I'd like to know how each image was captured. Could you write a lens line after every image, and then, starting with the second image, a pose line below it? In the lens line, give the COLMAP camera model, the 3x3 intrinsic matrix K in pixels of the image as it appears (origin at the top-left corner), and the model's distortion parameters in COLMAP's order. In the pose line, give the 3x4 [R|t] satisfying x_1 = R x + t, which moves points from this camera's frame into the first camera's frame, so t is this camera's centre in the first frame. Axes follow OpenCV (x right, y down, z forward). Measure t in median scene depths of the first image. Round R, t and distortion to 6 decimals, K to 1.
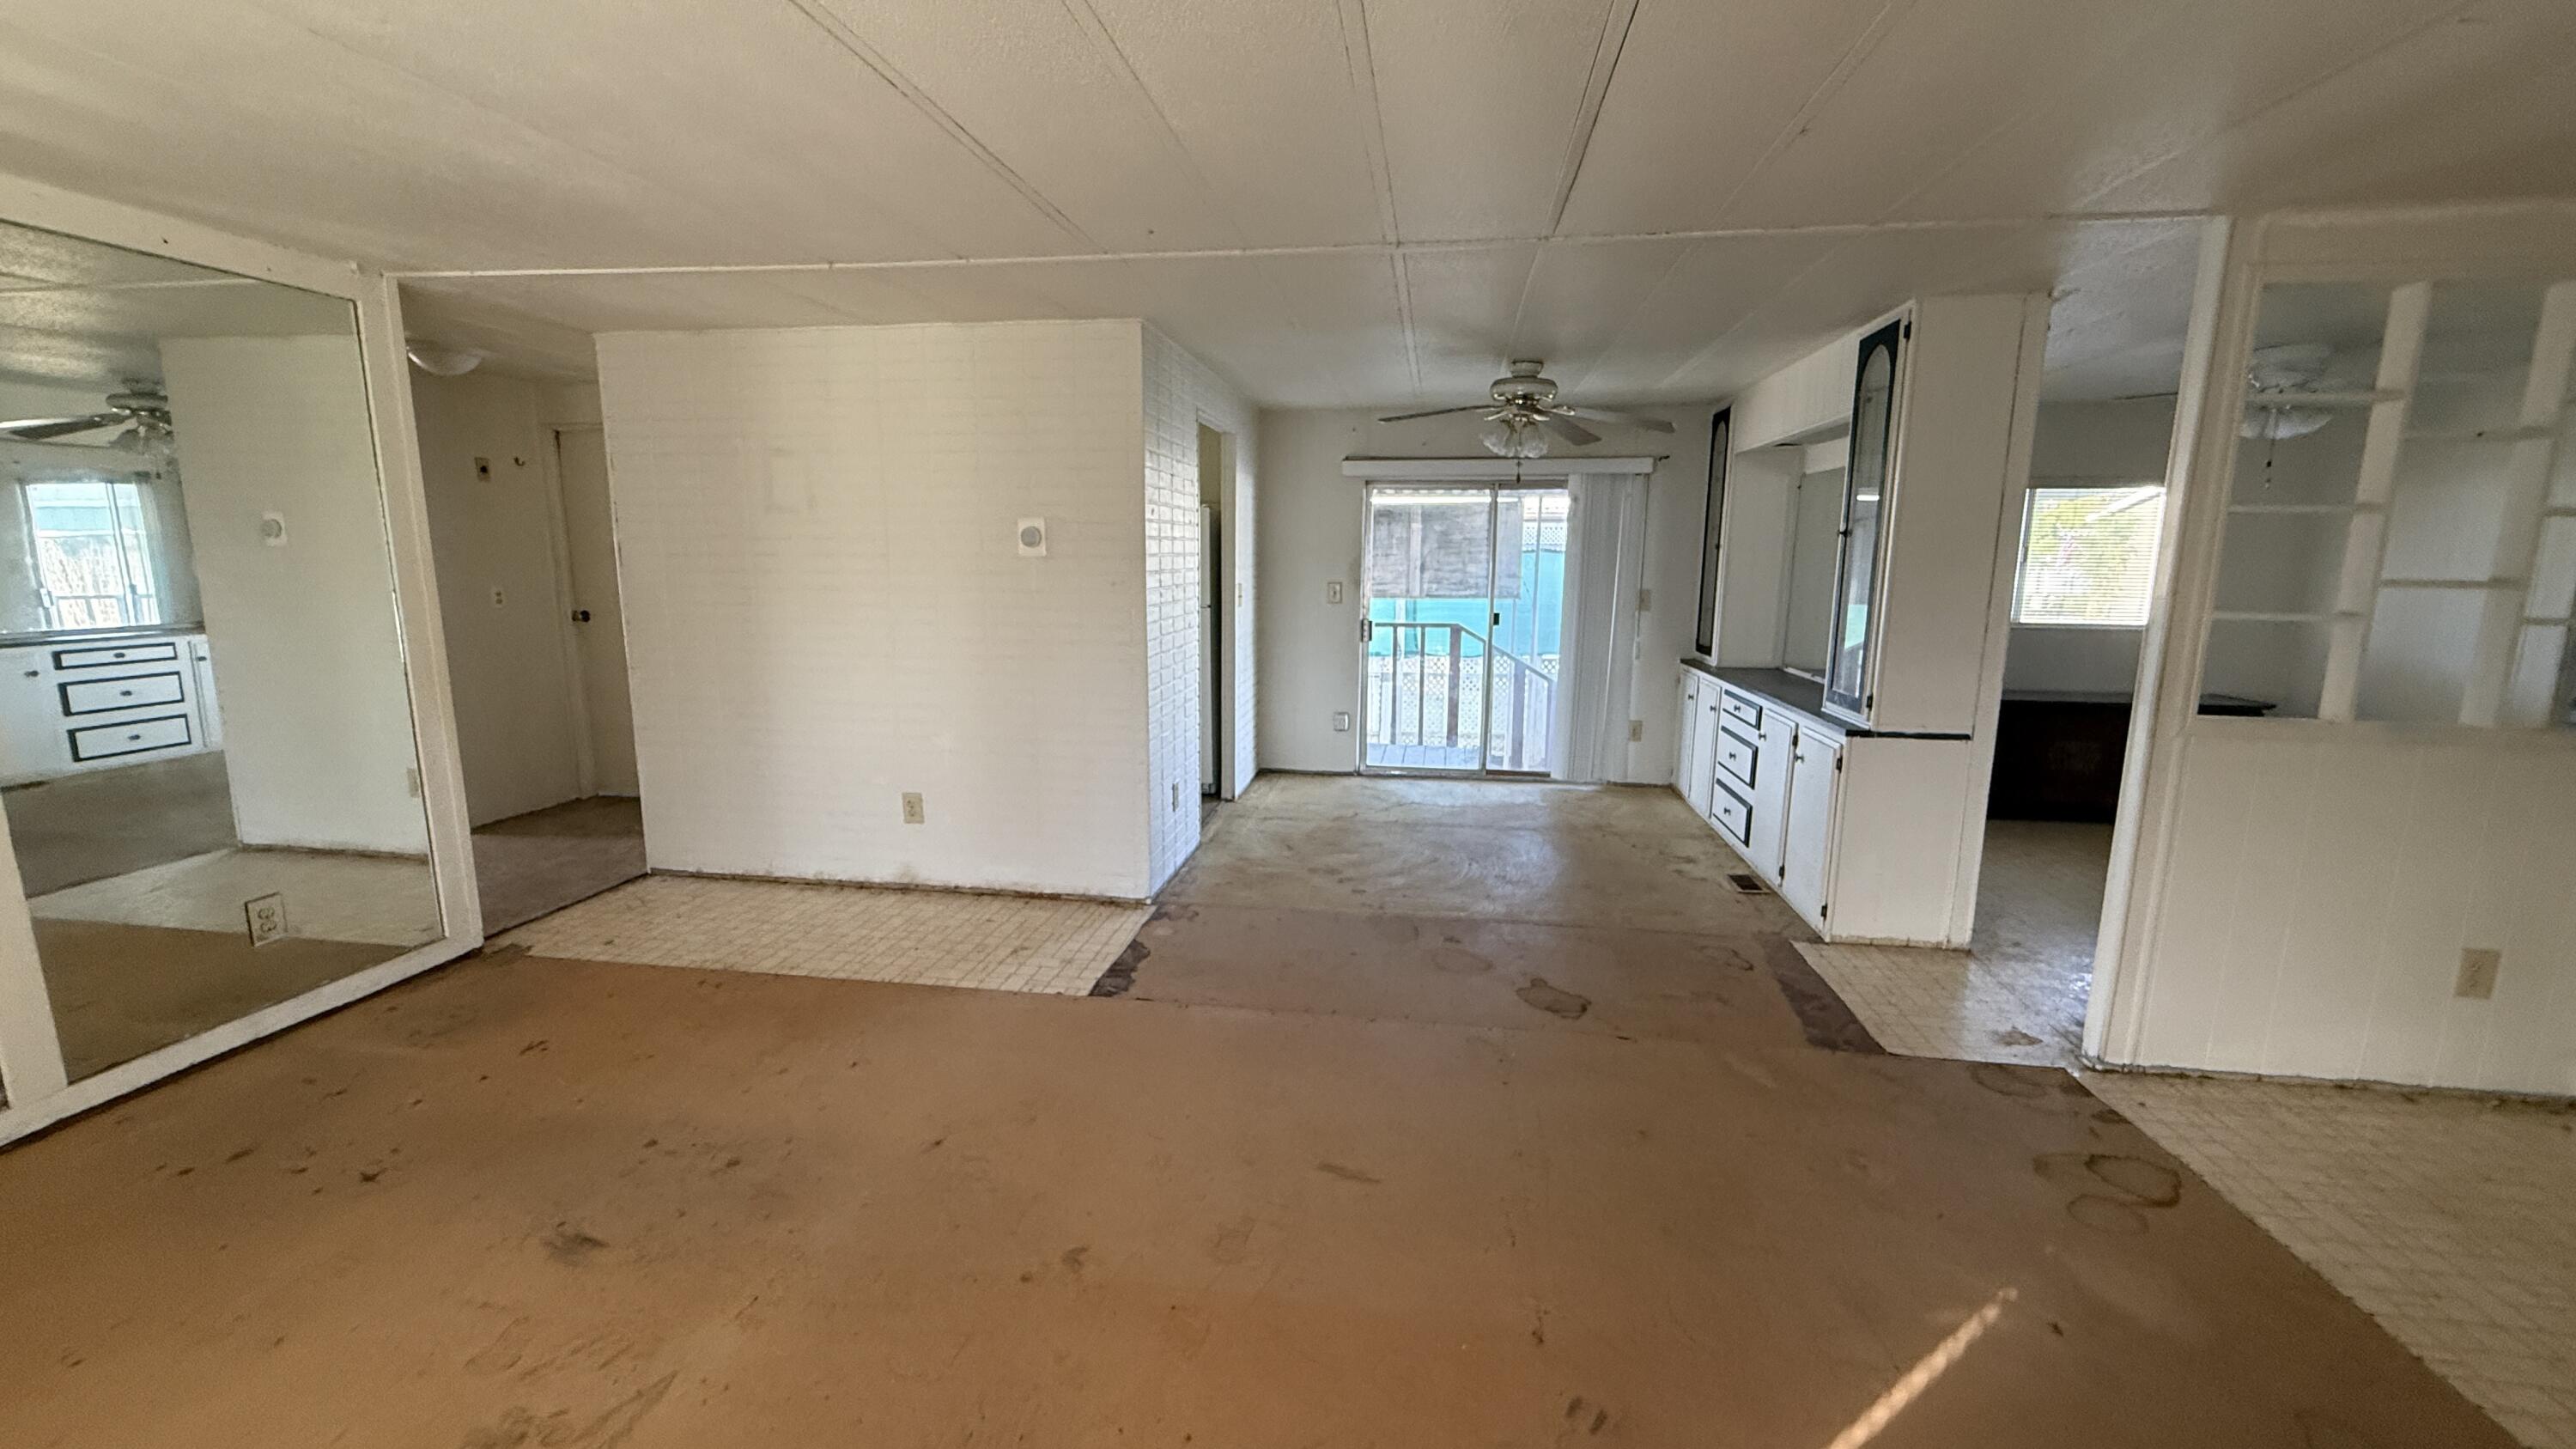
lens RADIAL K [[1026.3, 0, 1283.9], [0, 1026.3, 730.0], [0, 0, 1]] dist [-0.000699, 0.000513]
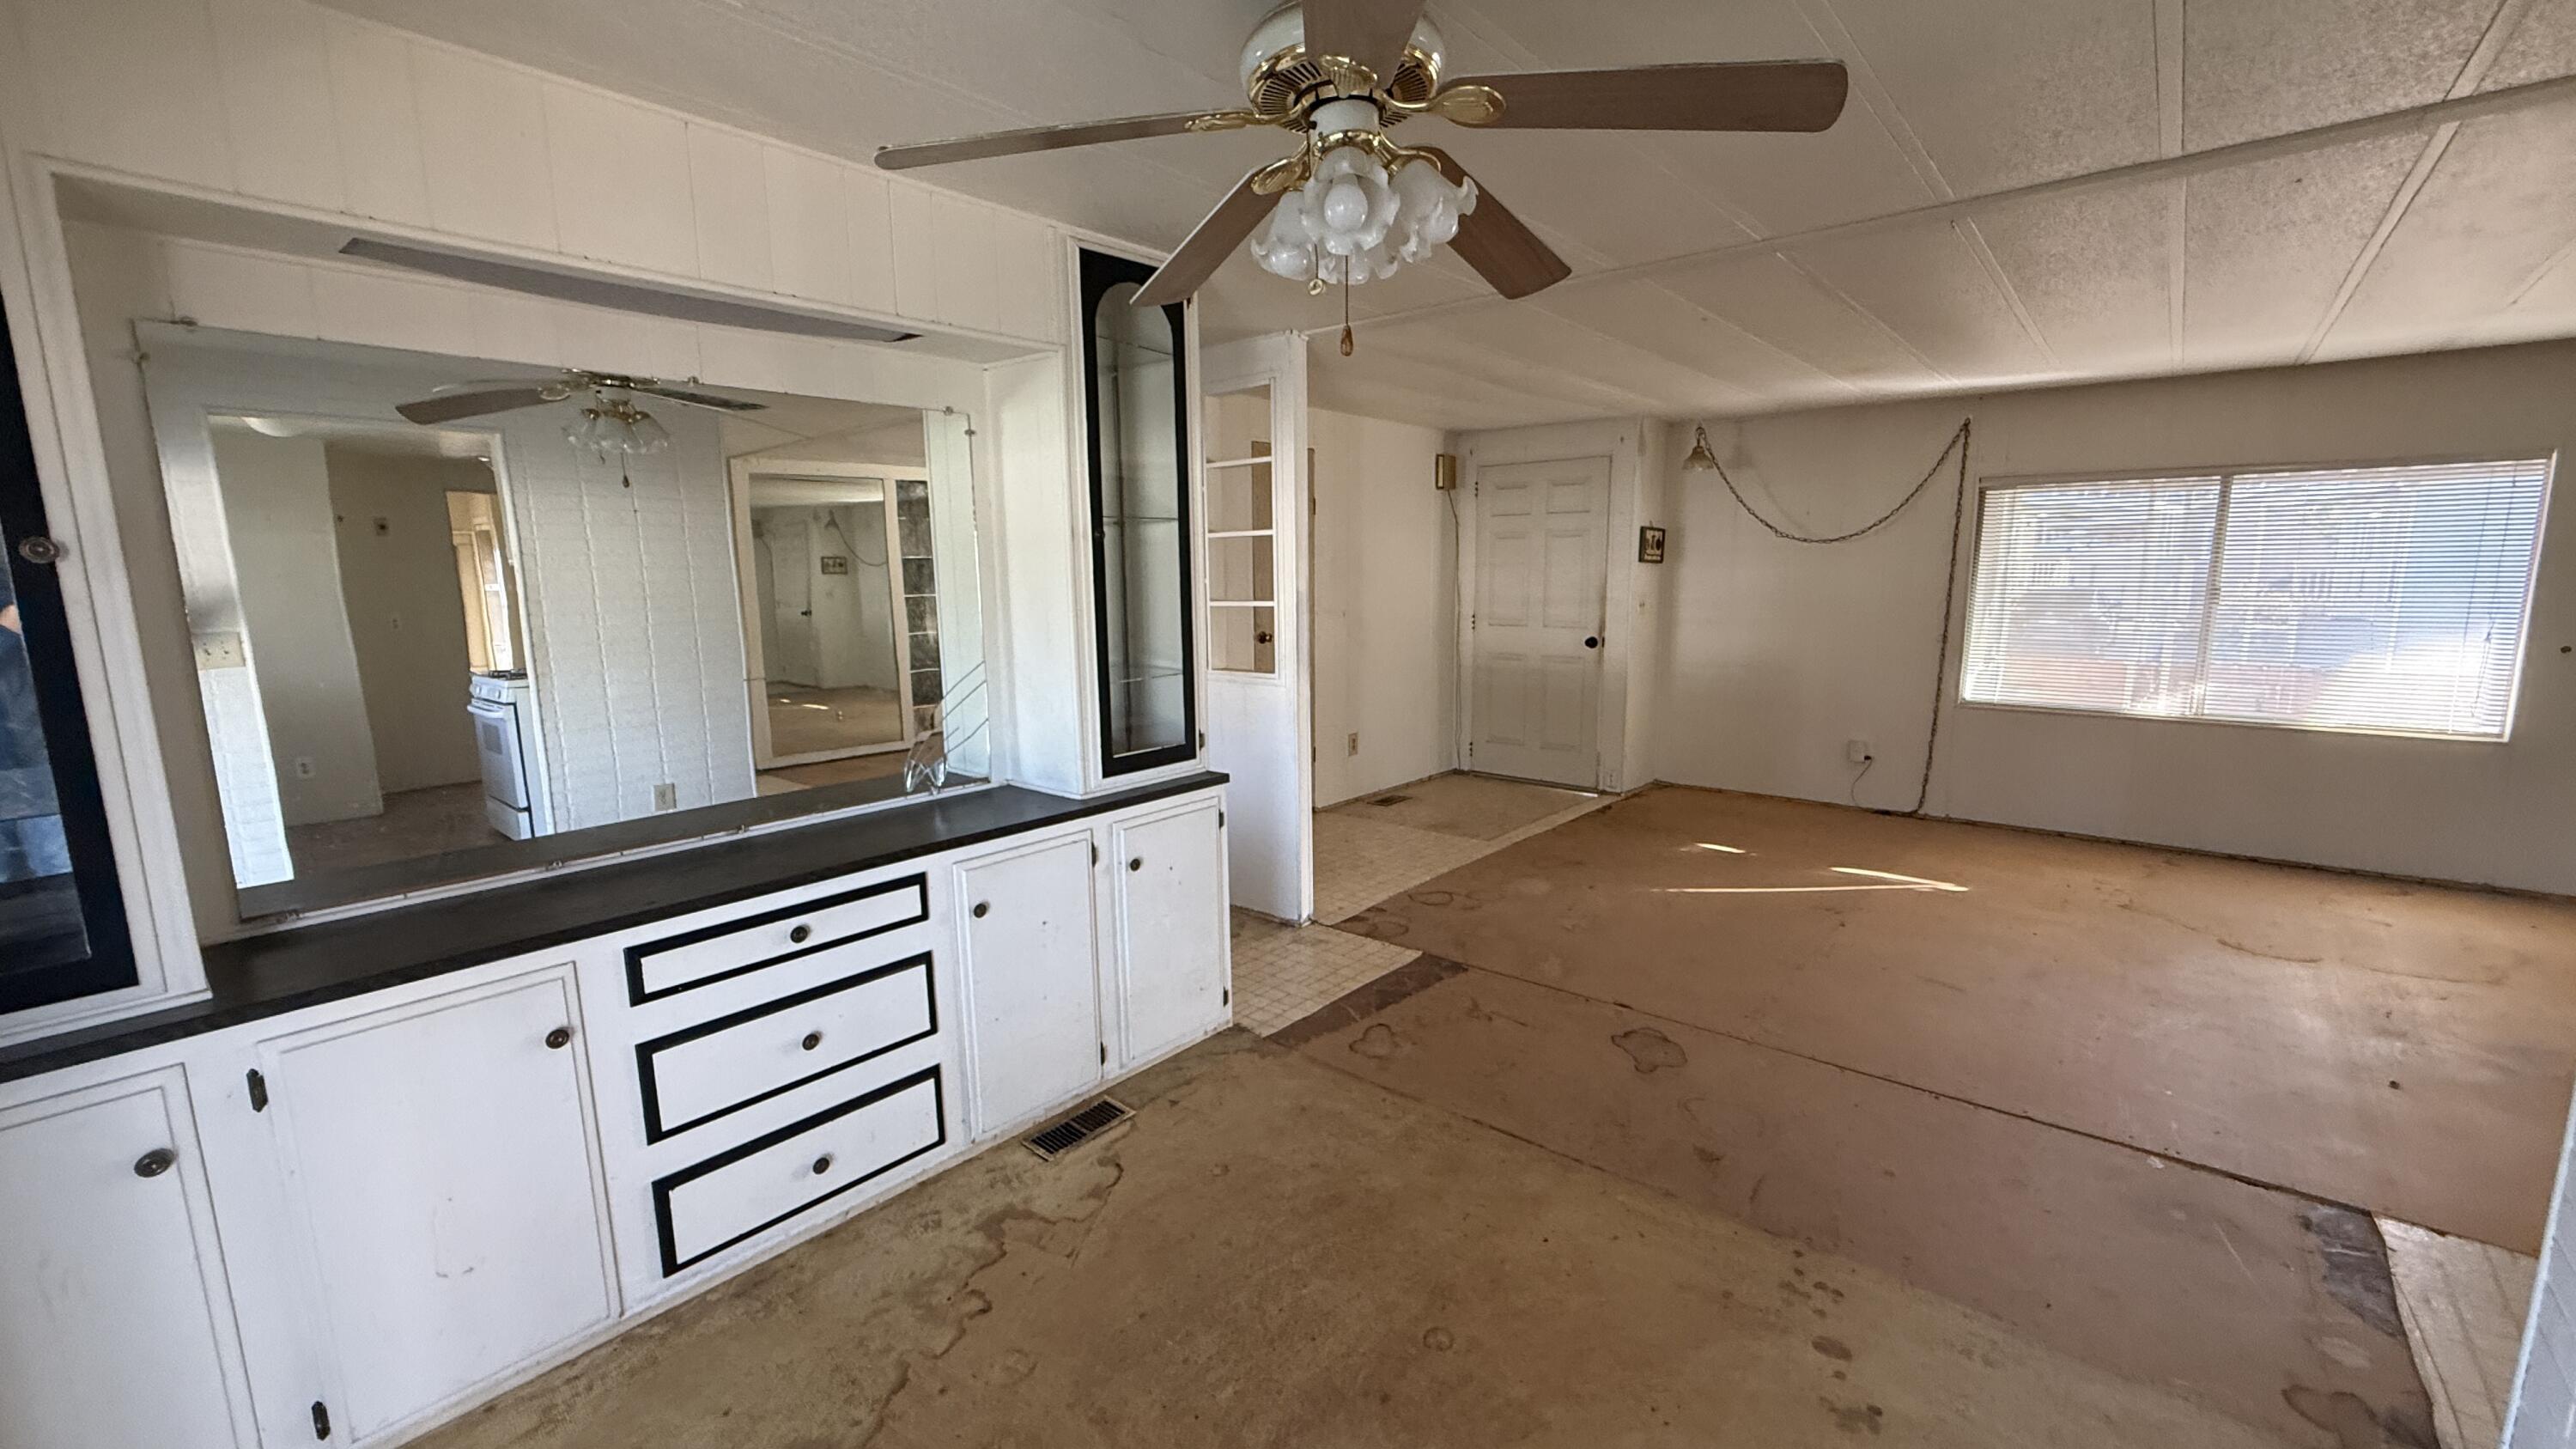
lens RADIAL K [[1026.3, 0, 1279.0], [0, 1026.3, 730.6], [0, 0, 1]] dist [-0.000699, 0.000513]
pose [[-0.845924, -0.078514, 0.527492, 0.067267], [0.100852, 0.947705, 0.302794, -0.252169], [-0.523681, 0.309340, -0.793768, 1.454520]]
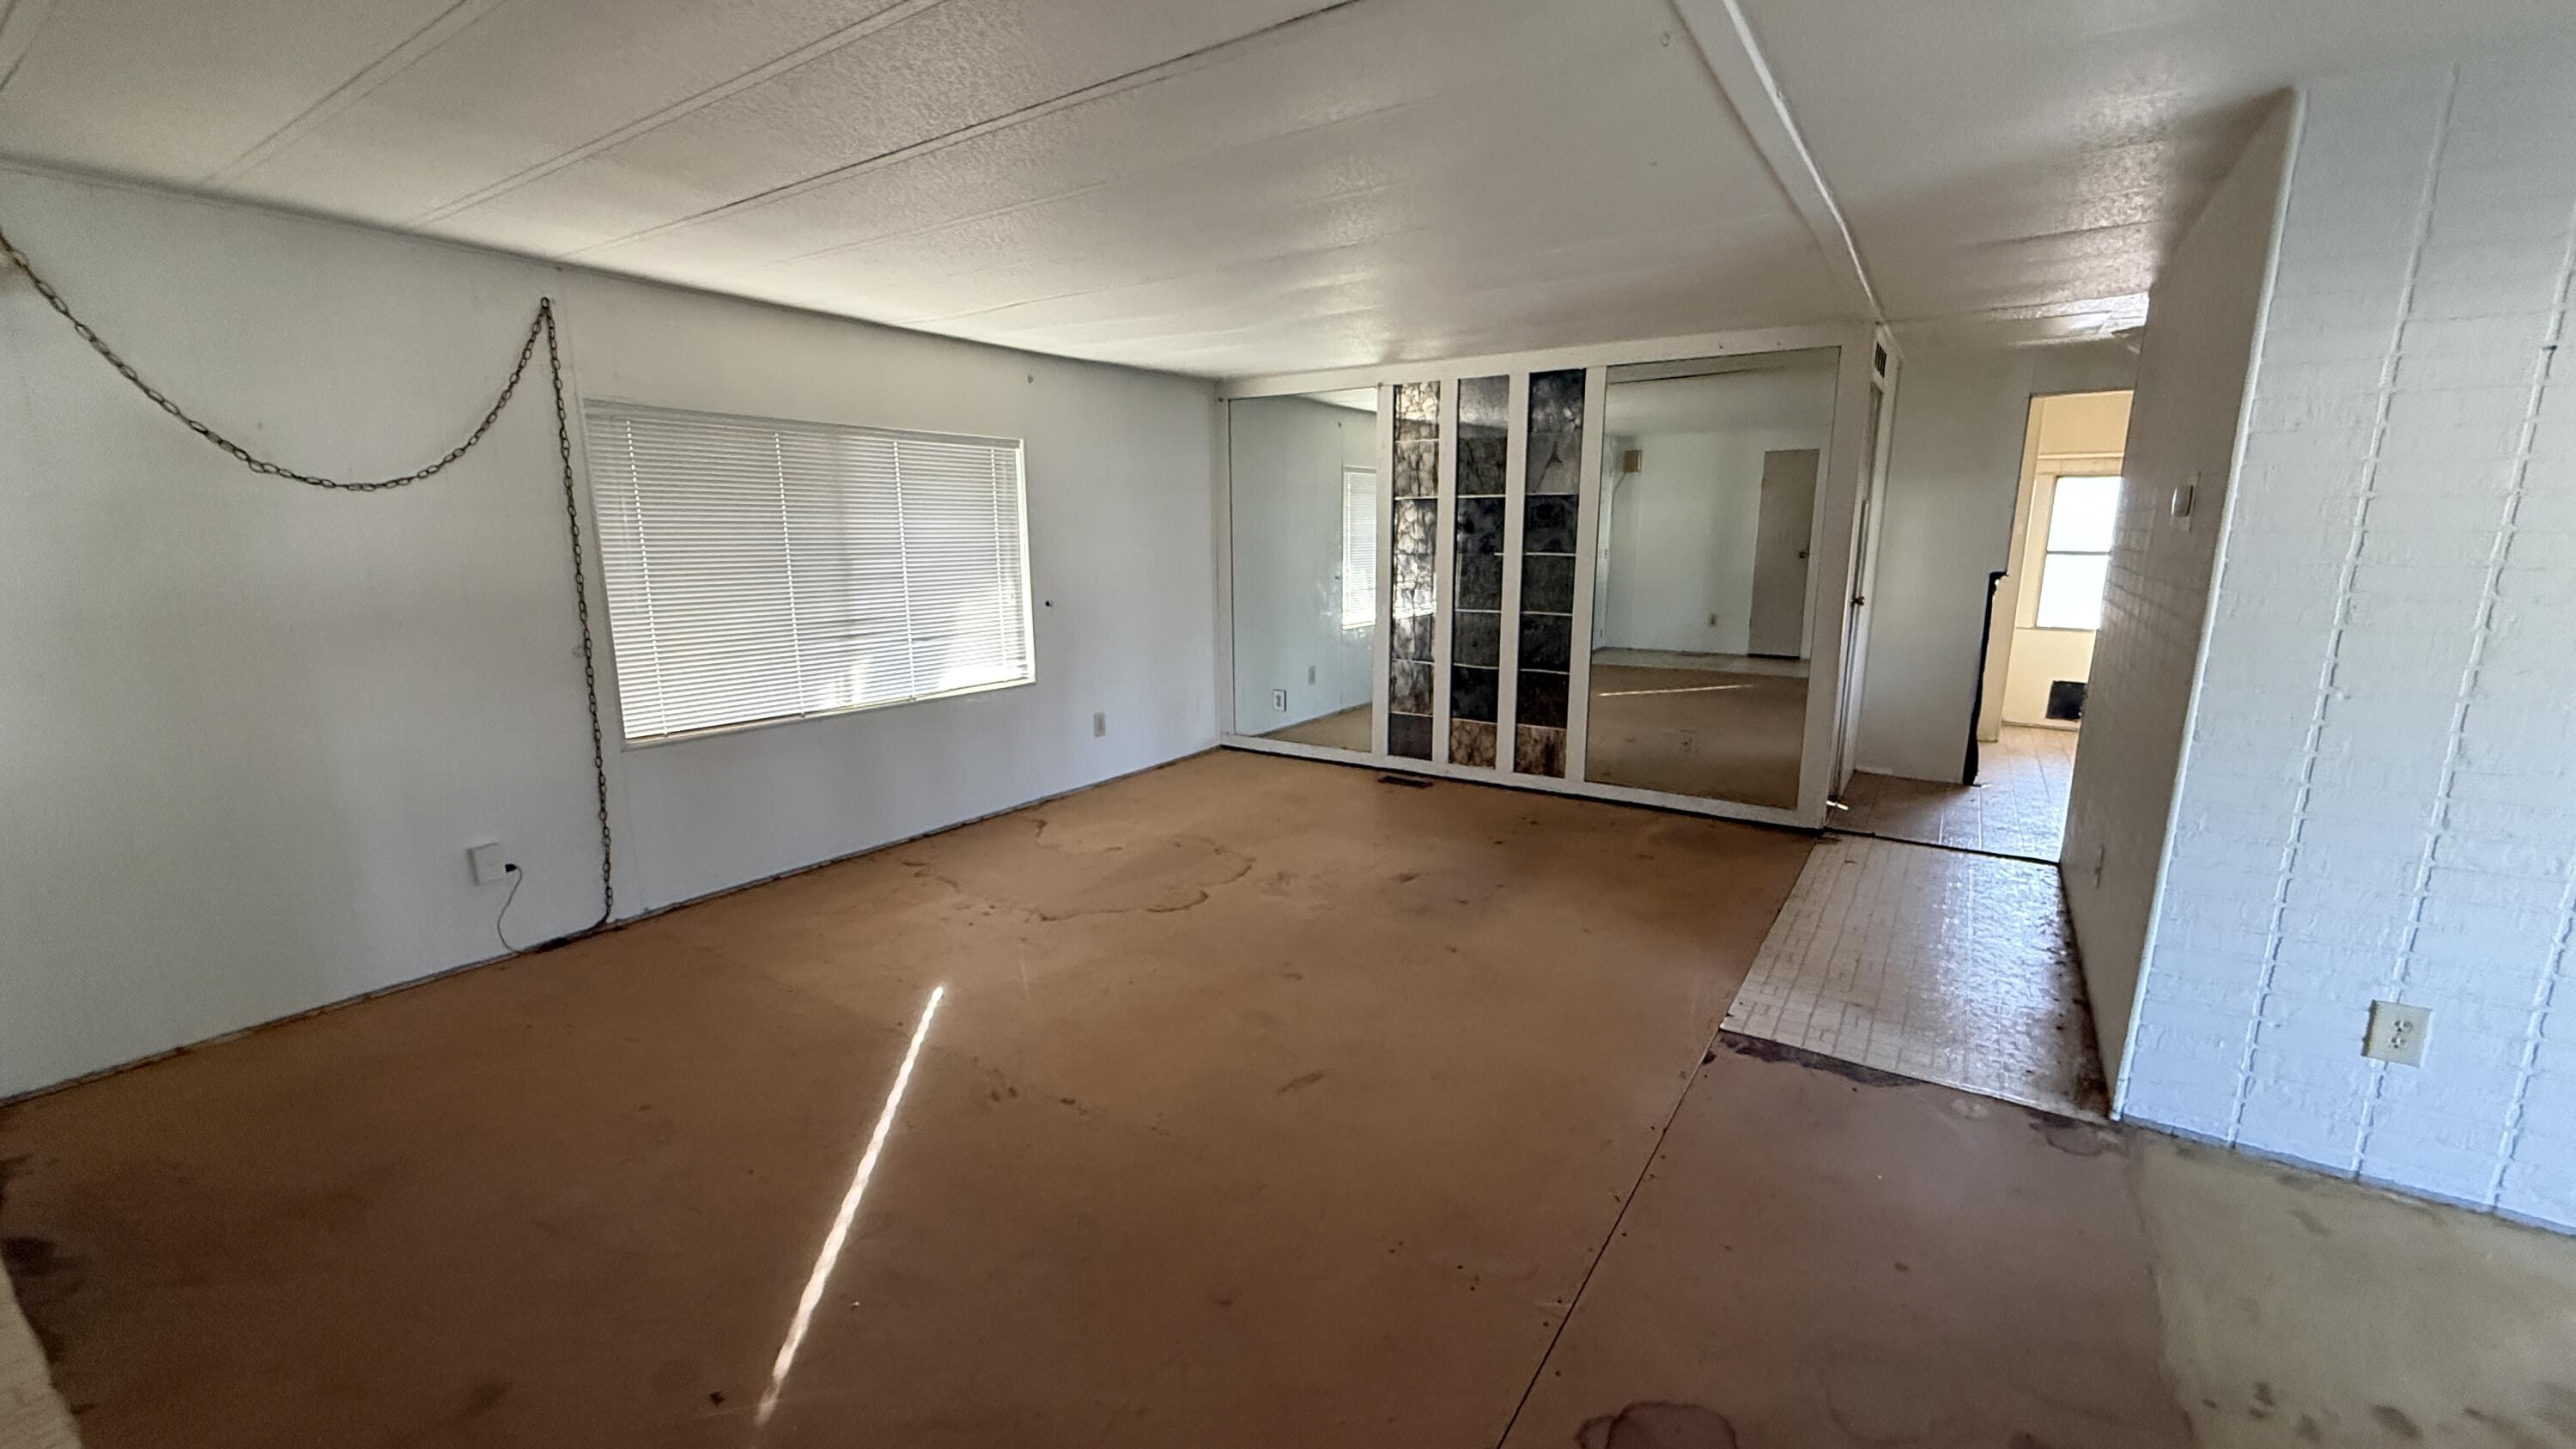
lens RADIAL K [[1026.3, 0, 1282.6], [0, 1026.3, 730.4], [0, 0, 1]] dist [-0.000699, 0.000513]
pose [[-0.427989, 0.171582, -0.887347, 0.569411], [-0.159145, 0.952165, 0.260875, -0.124460], [0.889662, 0.252868, -0.380210, 0.752521]]
